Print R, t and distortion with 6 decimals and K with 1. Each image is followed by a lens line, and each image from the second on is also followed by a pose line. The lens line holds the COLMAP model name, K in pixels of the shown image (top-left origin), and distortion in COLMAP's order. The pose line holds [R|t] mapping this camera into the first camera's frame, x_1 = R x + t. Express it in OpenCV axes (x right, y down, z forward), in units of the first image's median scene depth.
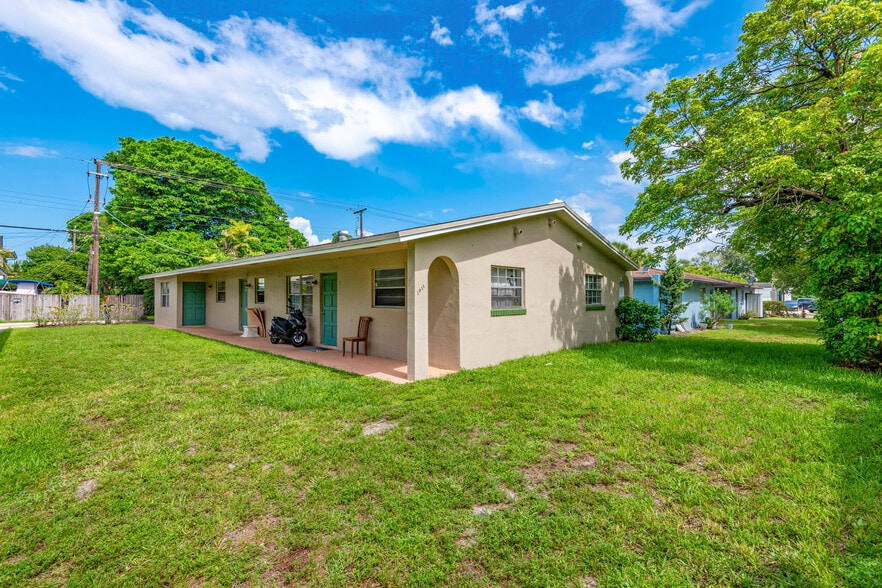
lens RADIAL K [[396.8, 0, 445.5], [0, 396.8, 289.1], [0, 0, 1]] dist [0.010440, 0.001517]
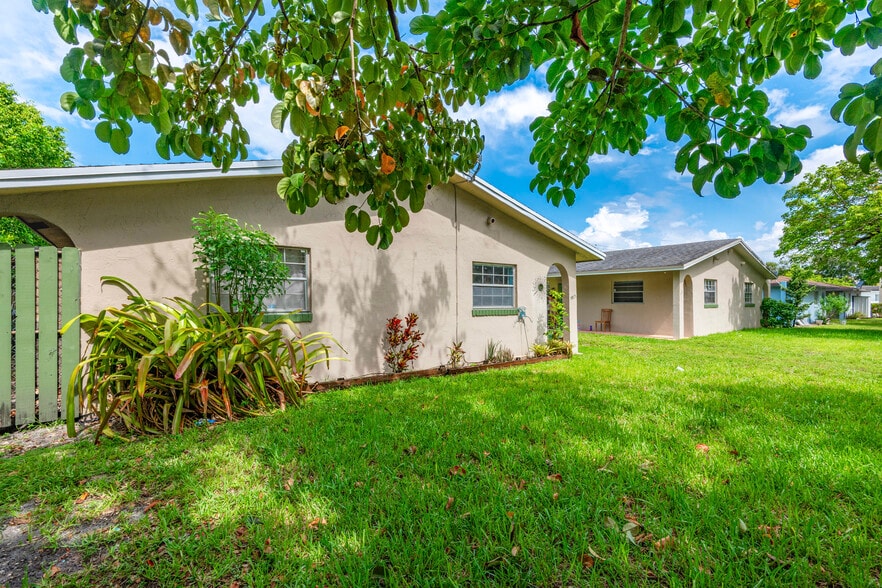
lens RADIAL K [[396.8, 0, 438.5], [0, 396.8, 300.8], [0, 0, 1]] dist [0.010440, 0.001517]
pose [[0.990156, -0.000751, -0.139968, -0.424209], [0.003088, 0.999859, 0.016482, 0.002966], [0.139935, -0.016752, 0.990019, -0.482856]]
